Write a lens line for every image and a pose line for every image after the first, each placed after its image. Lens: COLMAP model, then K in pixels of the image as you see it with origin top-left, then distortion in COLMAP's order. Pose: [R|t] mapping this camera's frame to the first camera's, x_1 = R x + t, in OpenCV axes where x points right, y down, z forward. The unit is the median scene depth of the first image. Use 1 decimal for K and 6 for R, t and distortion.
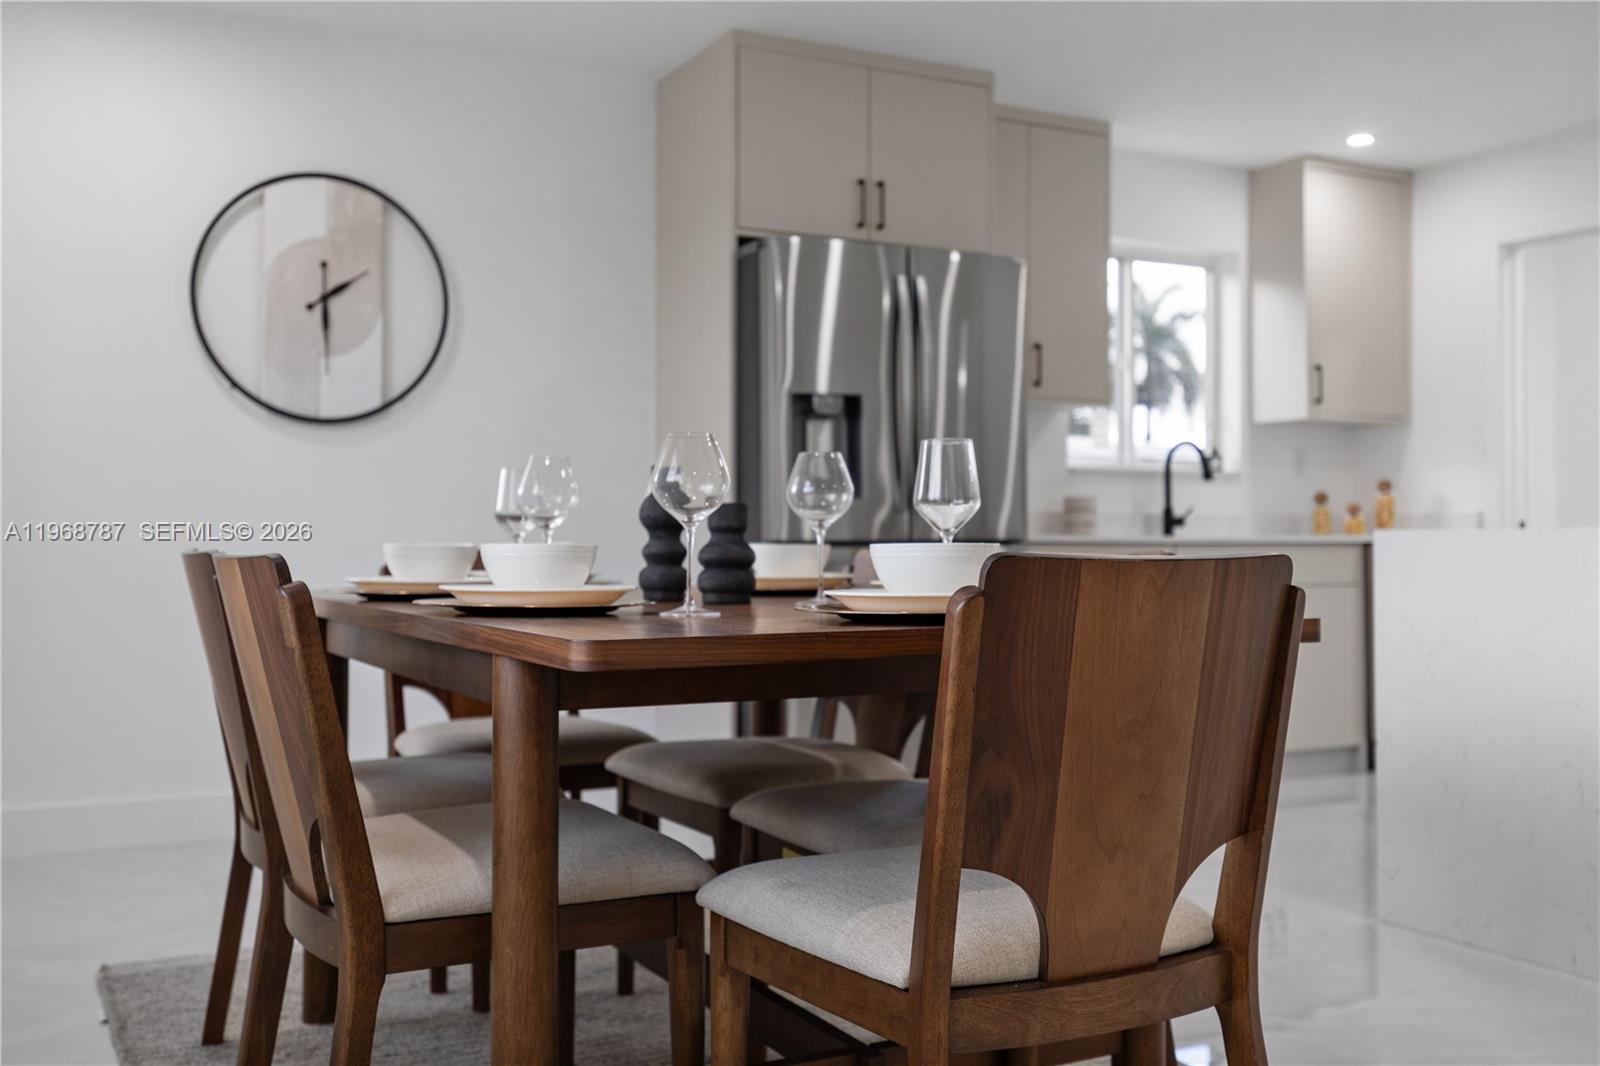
lens RADIAL K [[1545.3, 0, 800.0], [0, 1545.3, 533.0], [0, 0, 1]] dist [-0.011843, 0.006981]
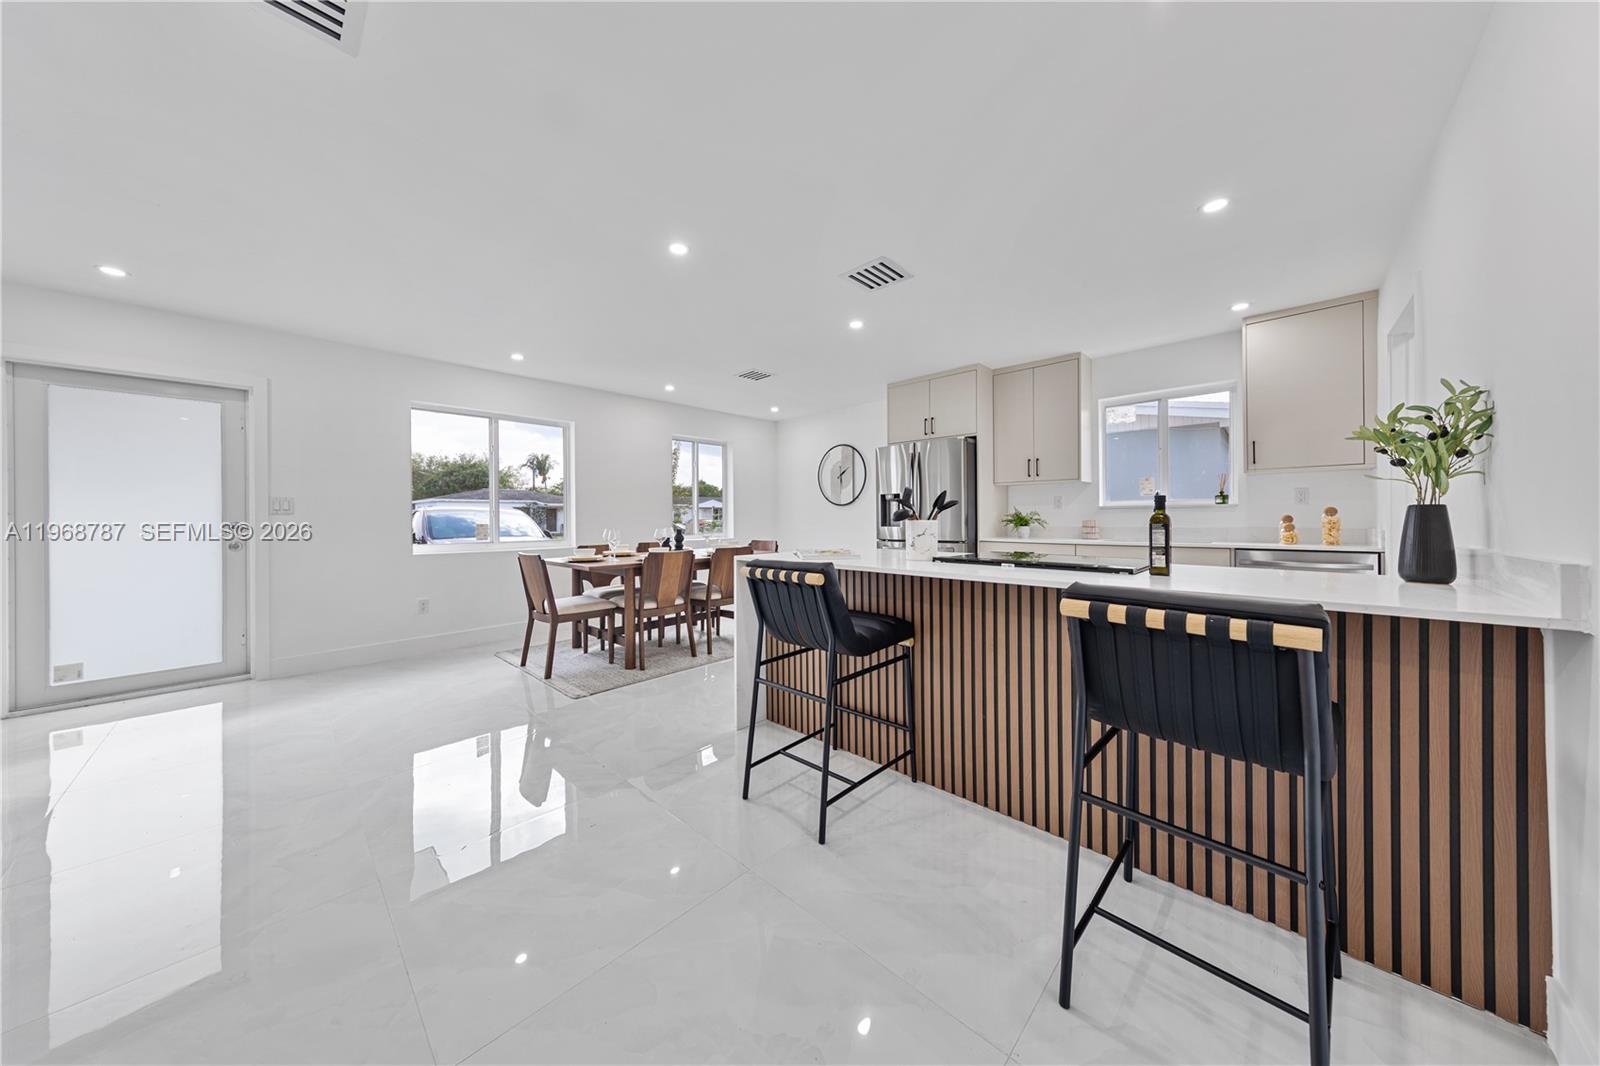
lens RADIAL K [[503.4, 0, 796.0], [0, 503.4, 516.2], [0, 0, 1]] dist [-0.000228, -0.000034]
pose [[0.302980, -0.003068, -0.952992, 0.919961], [0.014669, 0.999891, 0.001445, -0.045803], [0.952884, -0.014417, 0.302992, 0.471454]]
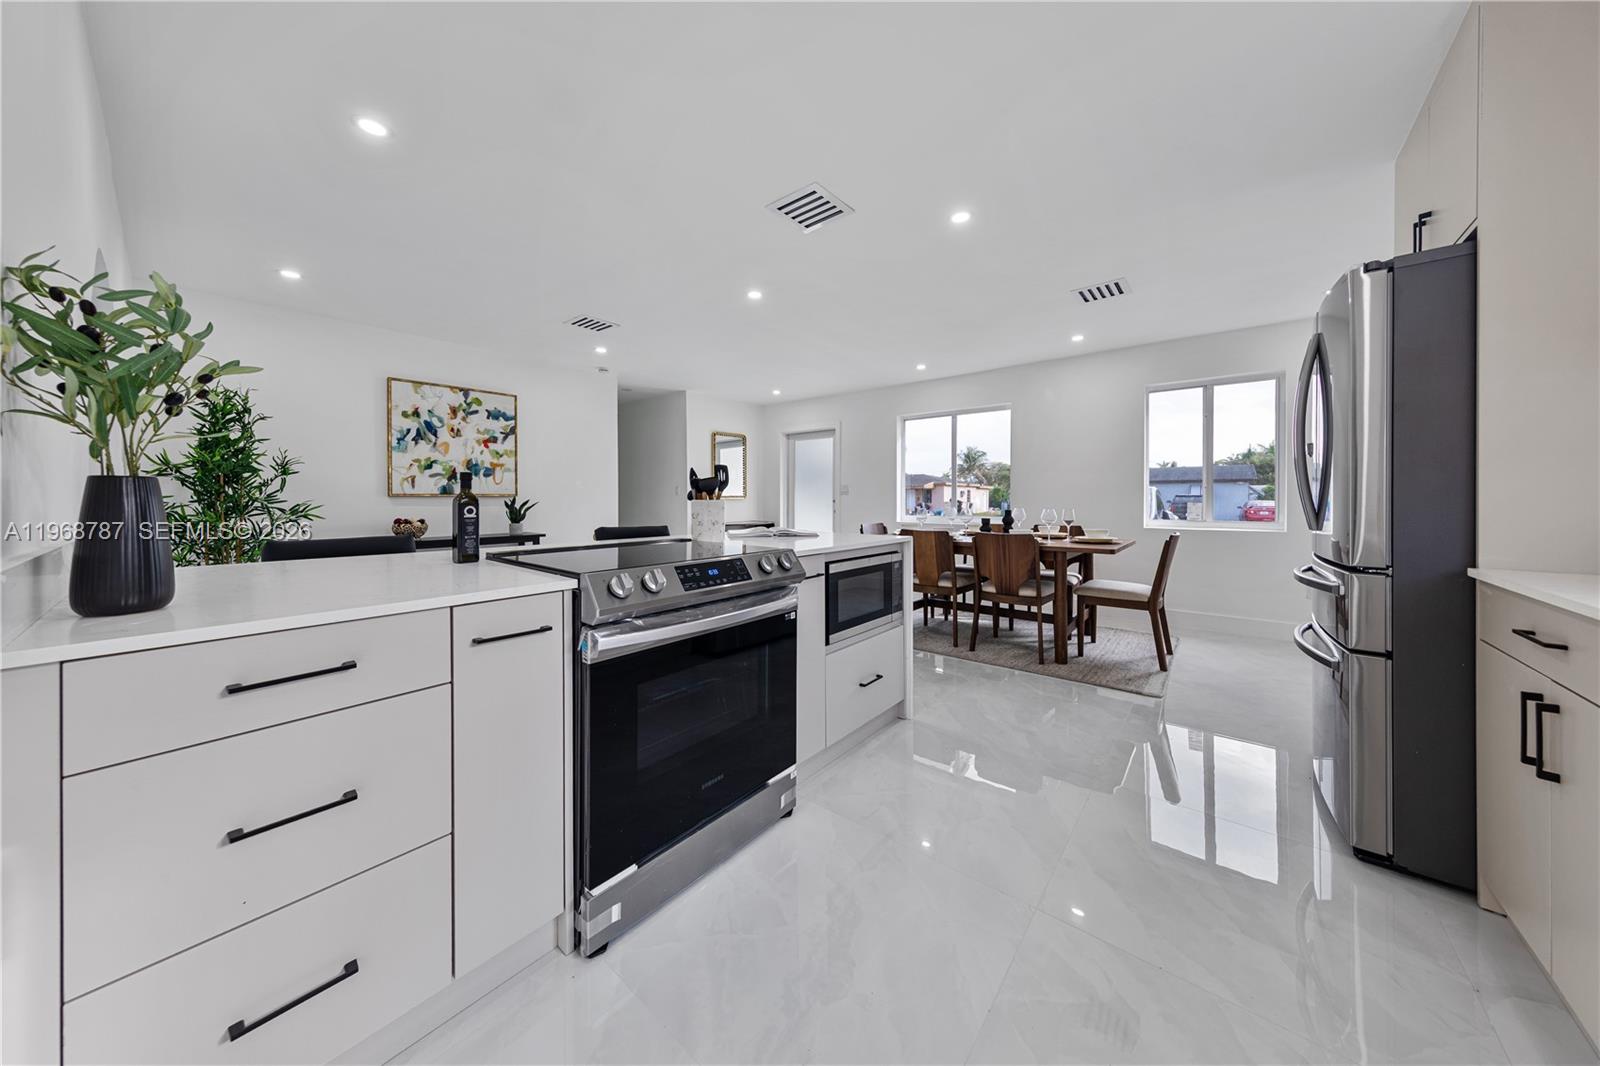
lens RADIAL K [[501.6, 0, 793.9], [0, 501.6, 498.5], [0, 0, 1]] dist [0.001034, 0.000015]
pose [[-0.929586, -0.000285, -0.368605, 0.590963], [0.002966, 0.999962, -0.008254, -0.036245], [0.368593, -0.008766, -0.929550, 1.191988]]
